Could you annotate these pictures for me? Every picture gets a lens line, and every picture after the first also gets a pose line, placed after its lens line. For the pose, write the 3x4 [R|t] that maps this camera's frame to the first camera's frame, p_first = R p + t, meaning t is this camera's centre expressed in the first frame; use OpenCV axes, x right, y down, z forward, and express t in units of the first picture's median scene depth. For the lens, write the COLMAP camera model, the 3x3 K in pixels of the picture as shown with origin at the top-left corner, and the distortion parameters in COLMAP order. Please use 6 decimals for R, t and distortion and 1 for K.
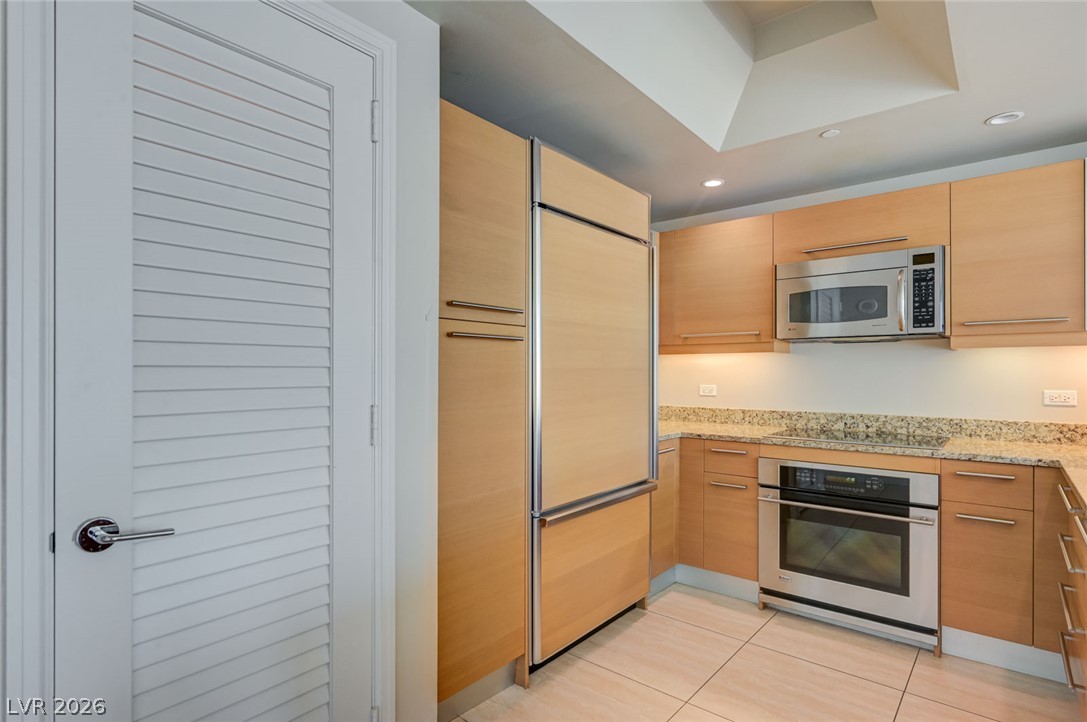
lens RADIAL K [[553.5, 0, 545.4], [0, 553.5, 371.7], [0, 0, 1]] dist [0.000410, -0.000133]
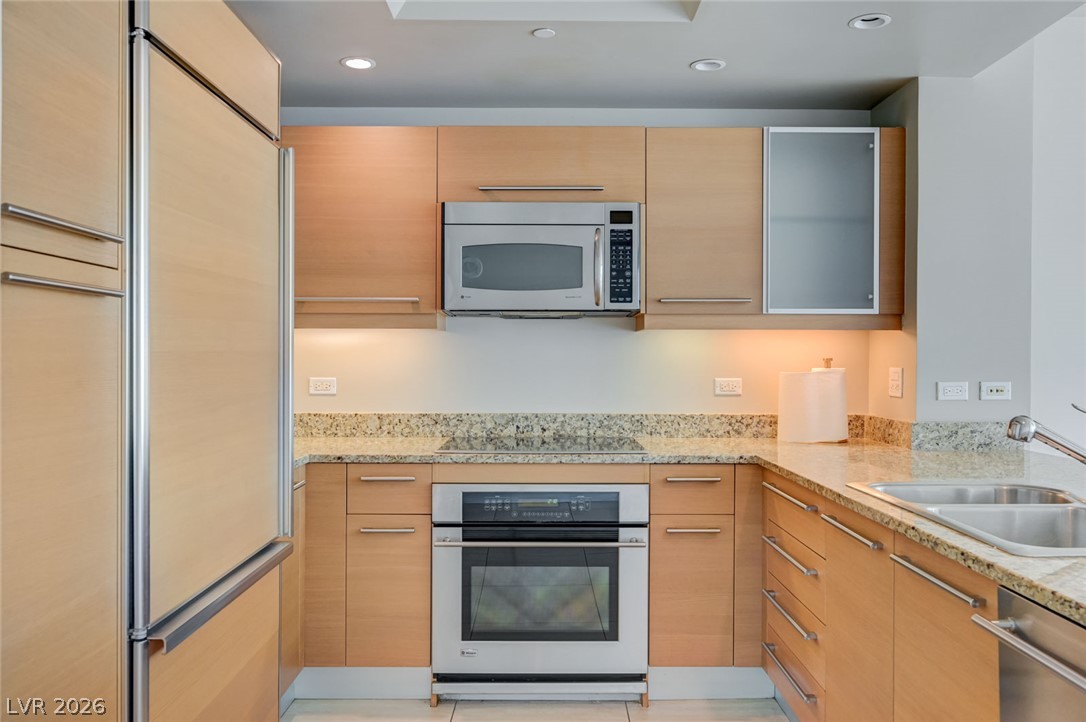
lens RADIAL K [[849.9, 0, 543.0], [0, 849.9, 361.0], [0, 0, 1]] dist [-0.001184, -0.002120]
pose [[0.768542, -0.002390, 0.639795, -0.189263], [-0.002467, 0.999975, 0.006700, -0.003063], [-0.639795, -0.006727, 0.768516, 0.121701]]
